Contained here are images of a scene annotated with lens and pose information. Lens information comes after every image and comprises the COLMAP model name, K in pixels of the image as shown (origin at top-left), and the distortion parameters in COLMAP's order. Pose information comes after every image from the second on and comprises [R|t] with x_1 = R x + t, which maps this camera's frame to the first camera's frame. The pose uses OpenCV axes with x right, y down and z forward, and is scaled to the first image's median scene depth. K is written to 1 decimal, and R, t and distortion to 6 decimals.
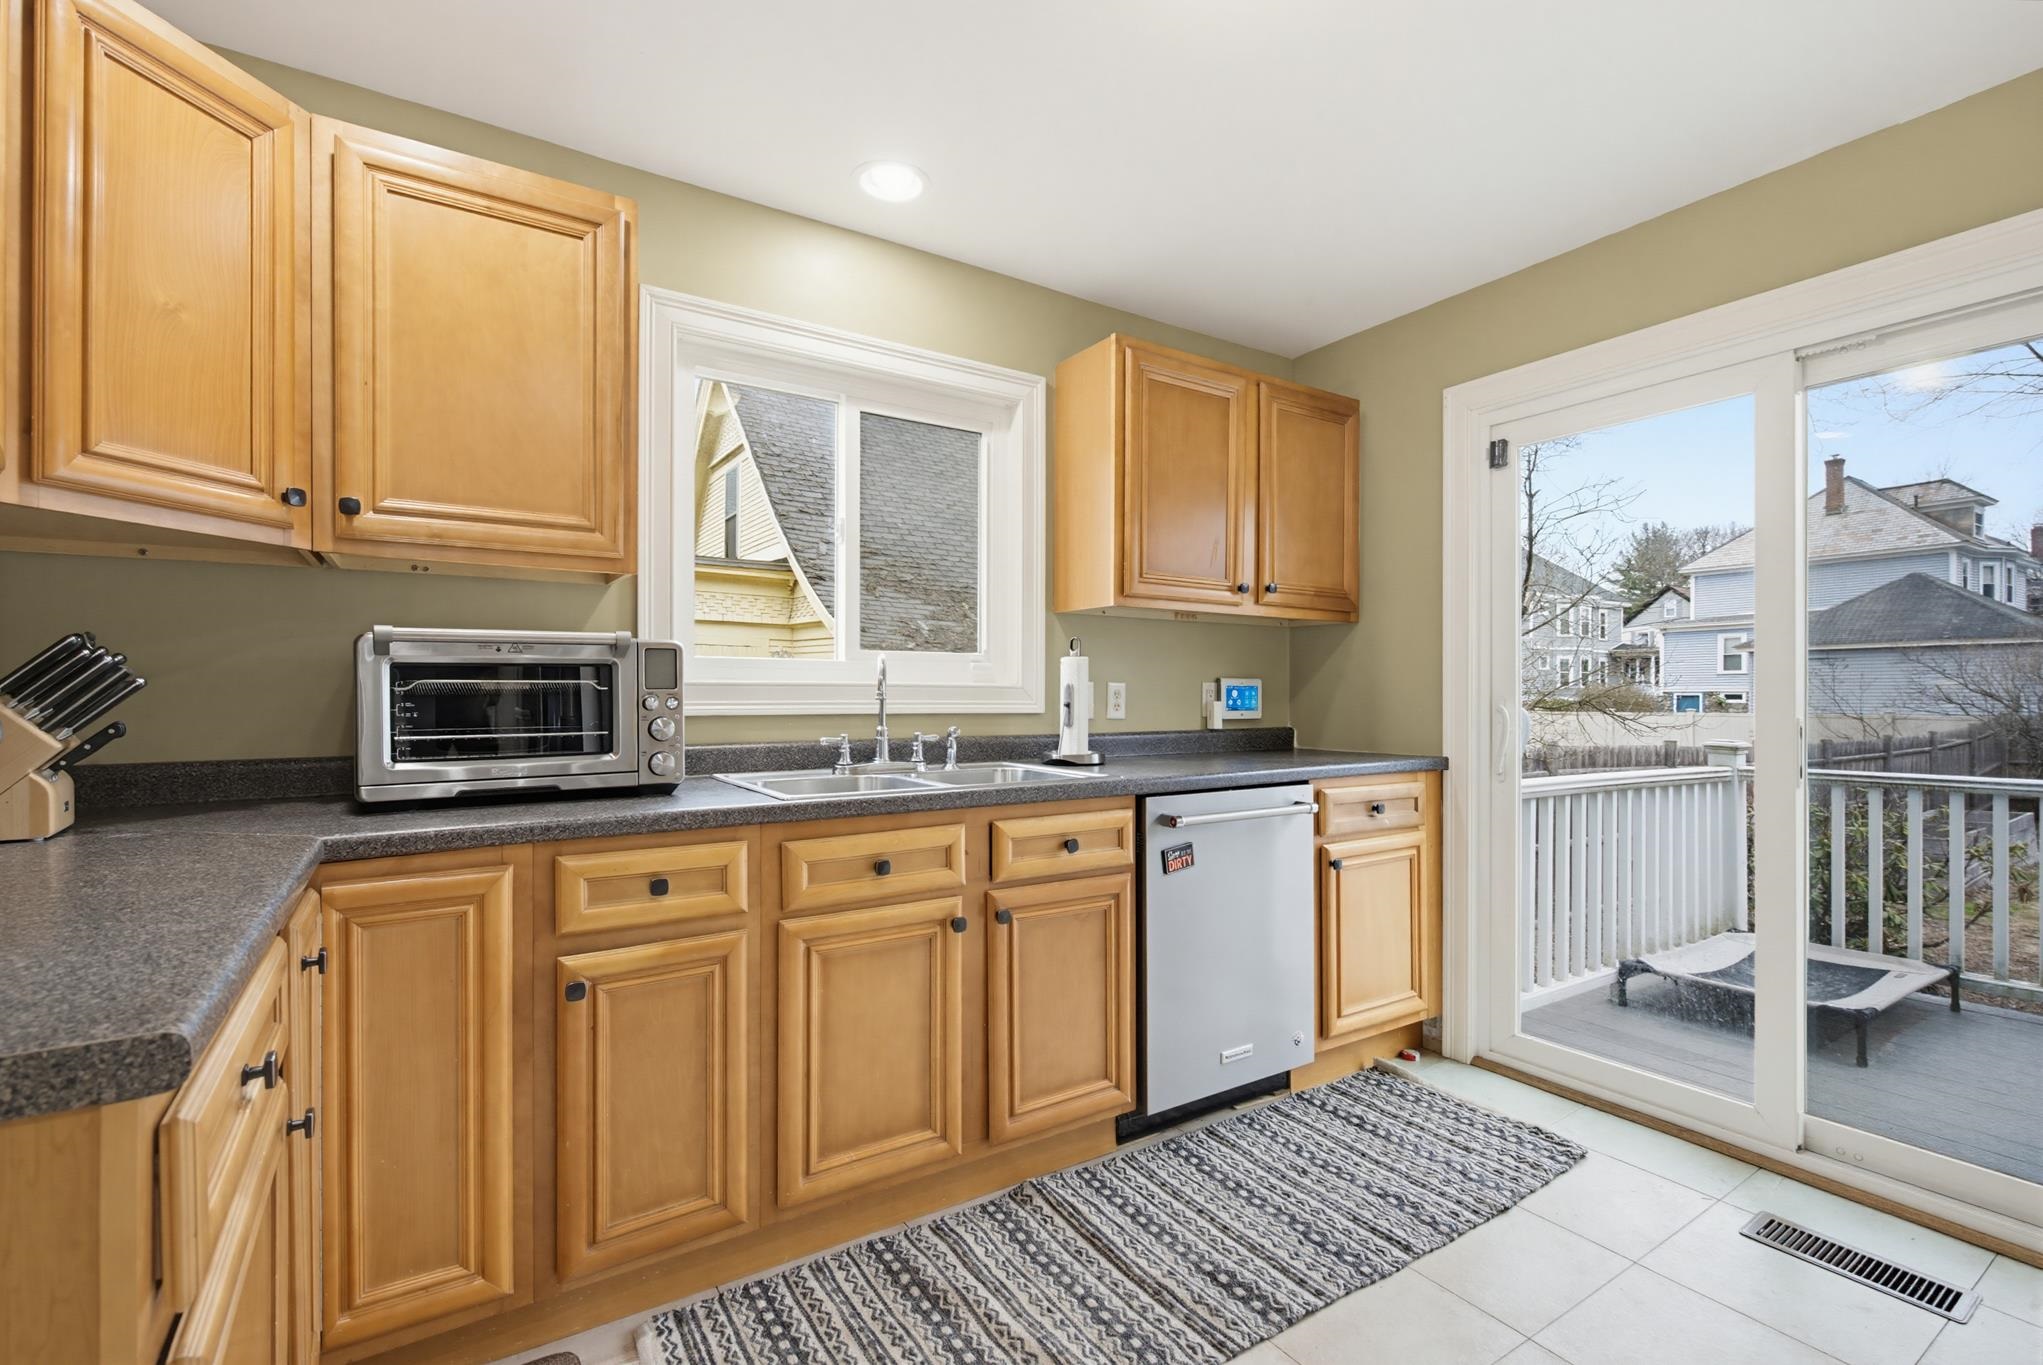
lens RADIAL K [[923.4, 0, 1021.1], [0, 923.4, 696.3], [0, 0, 1]] dist [0.001502, -0.001414]
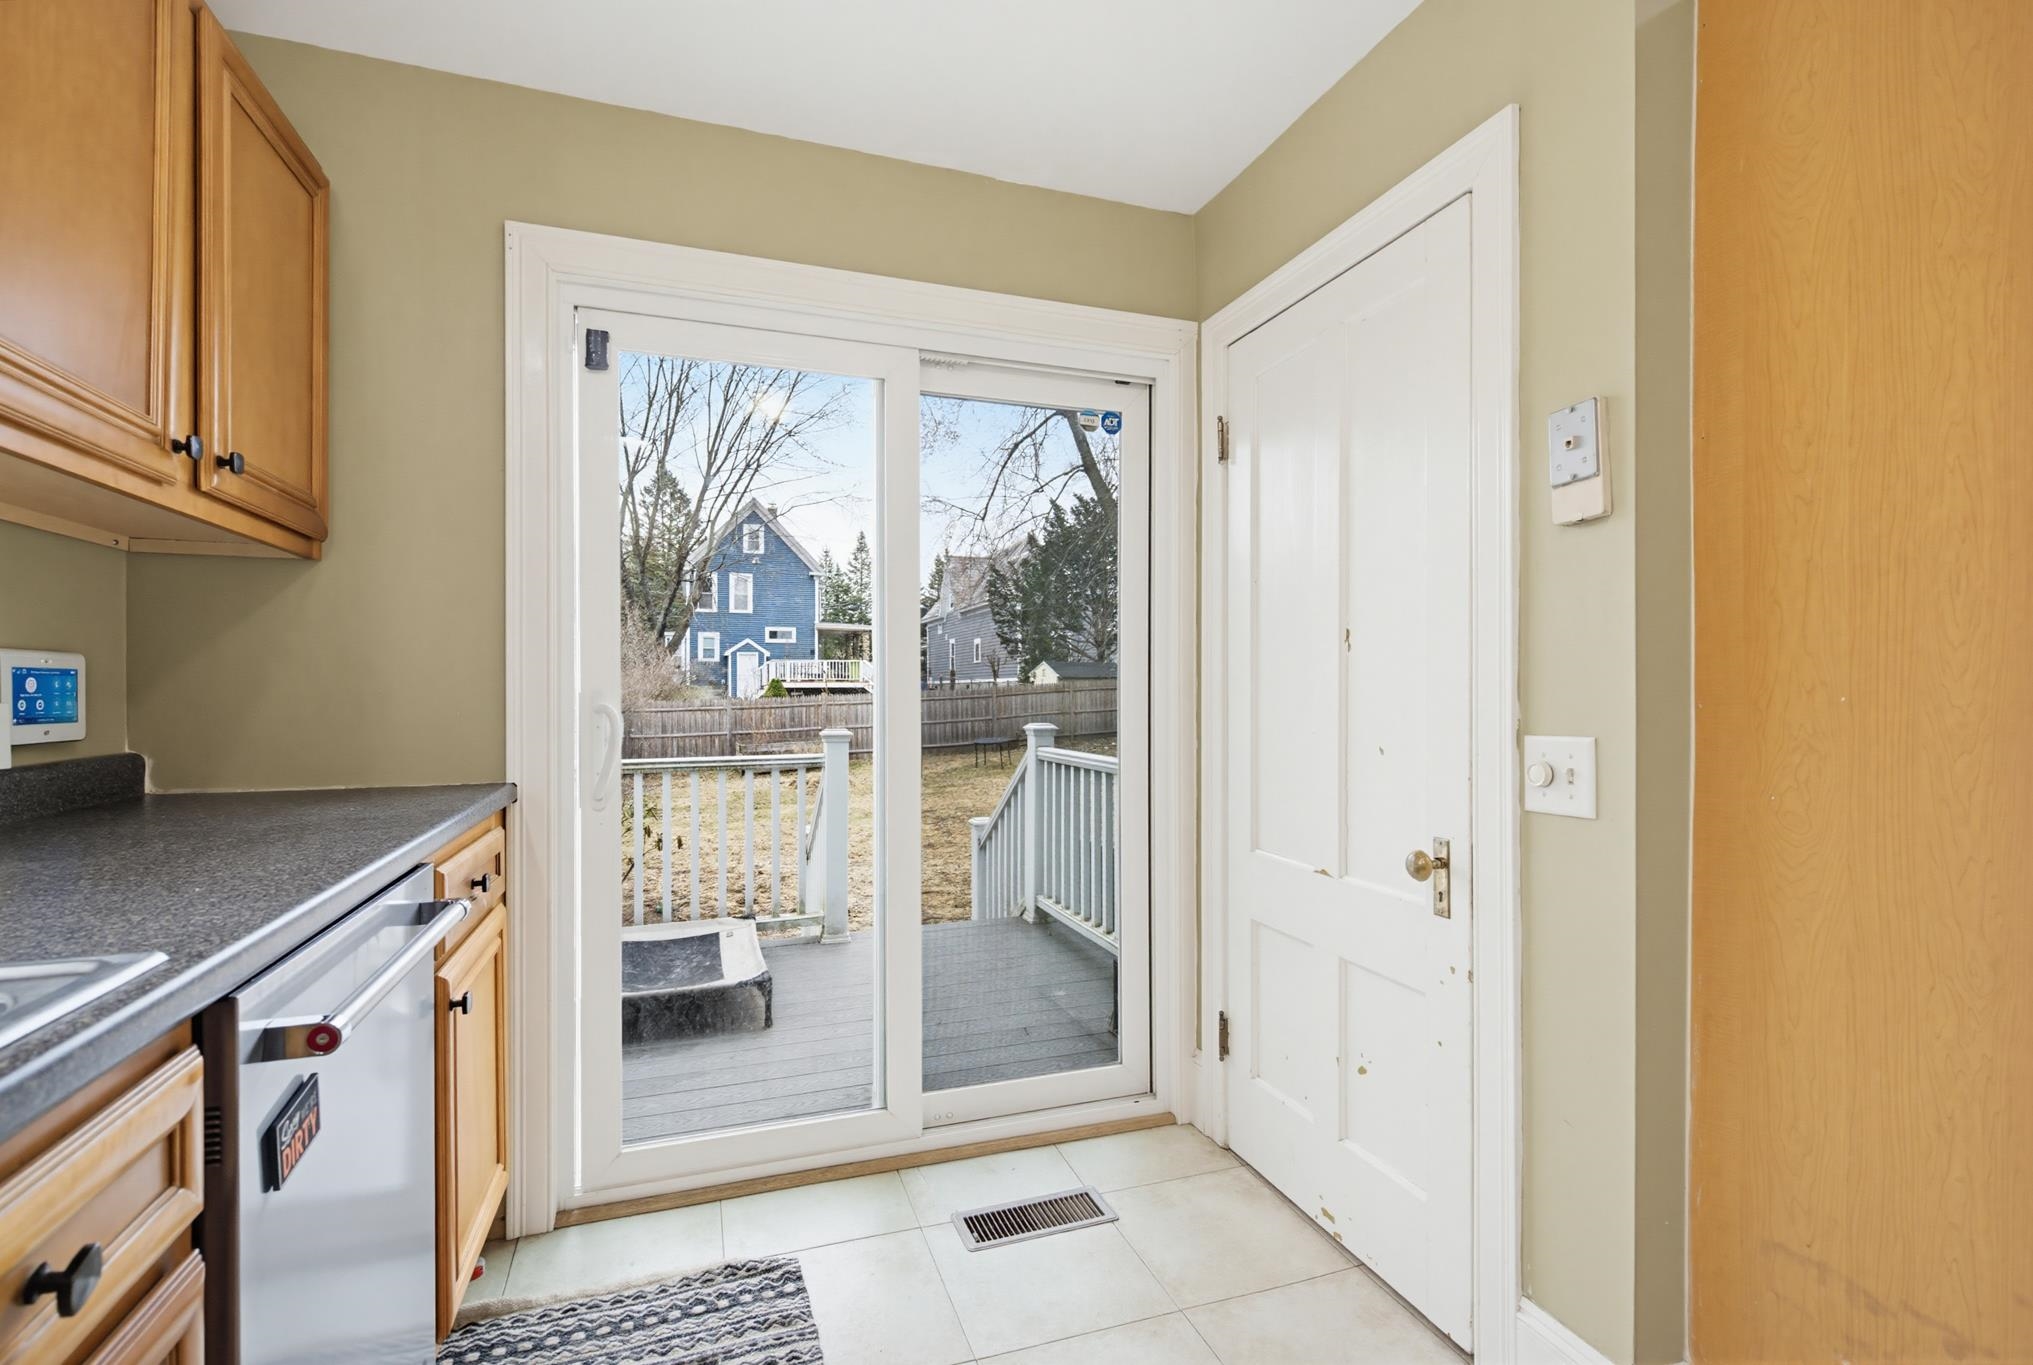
lens RADIAL K [[918.9, 0, 998.5], [0, 918.9, 691.2], [0, 0, 1]] dist [0.001502, -0.001414]
pose [[0.228739, -0.003046, 0.973483, -0.117274], [-0.000138, 0.999995, 0.003161, -0.002085], [-0.973488, -0.000857, 0.228737, 0.620462]]
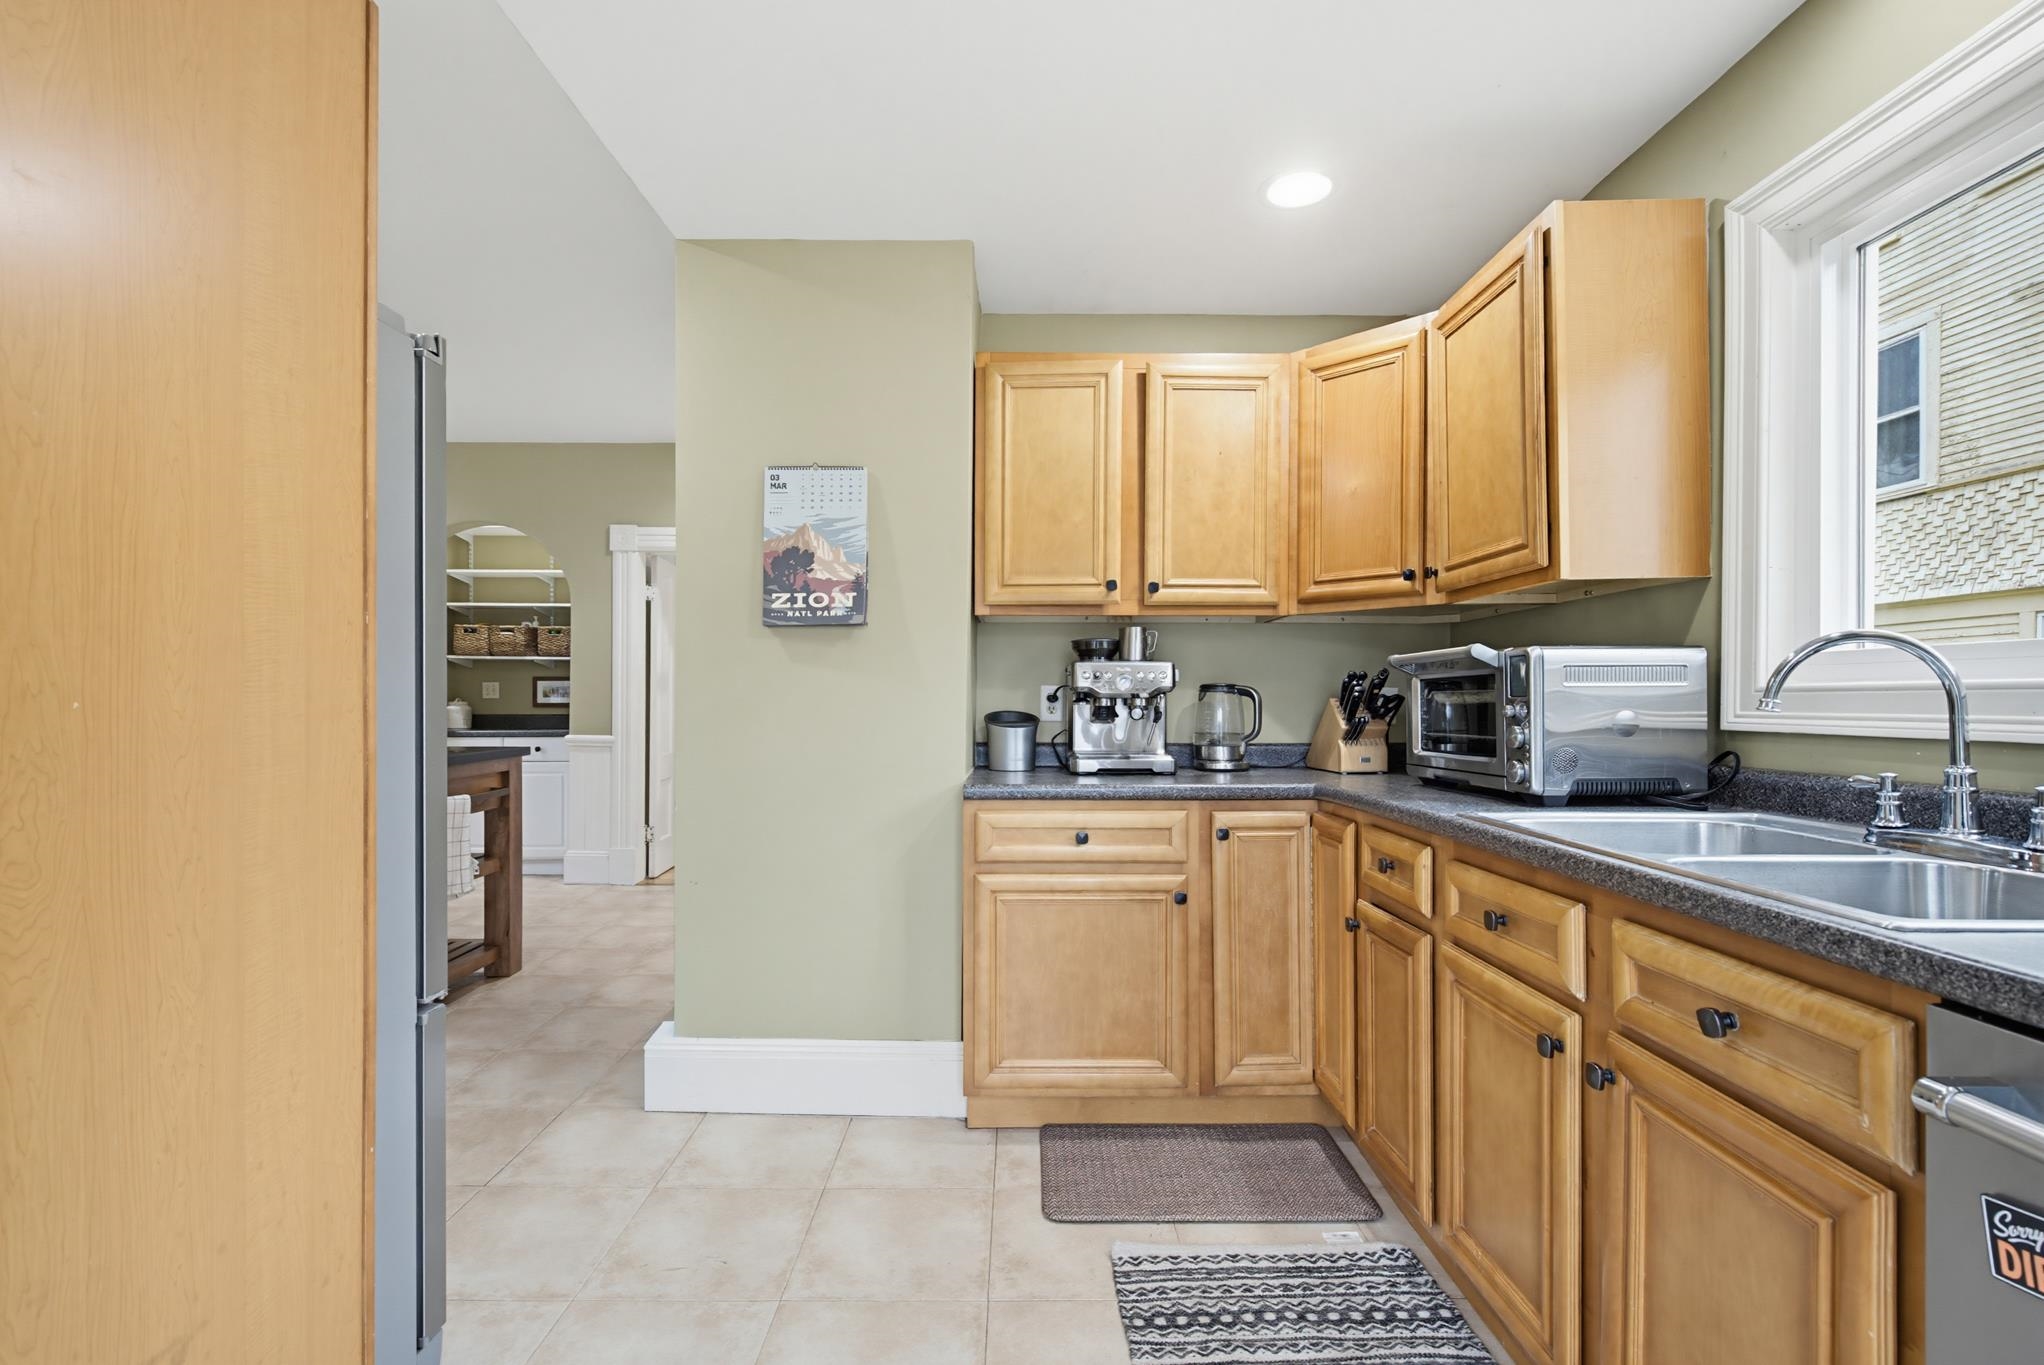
lens RADIAL K [[923.8, 0, 1016.3], [0, 923.8, 700.8], [0, 0, 1]] dist [0.001502, -0.001414]
pose [[-0.540344, -0.001220, -0.841443, 0.571332], [-0.004622, 0.999988, 0.001519, -0.002047], [0.841431, 0.004710, -0.540344, 0.837391]]
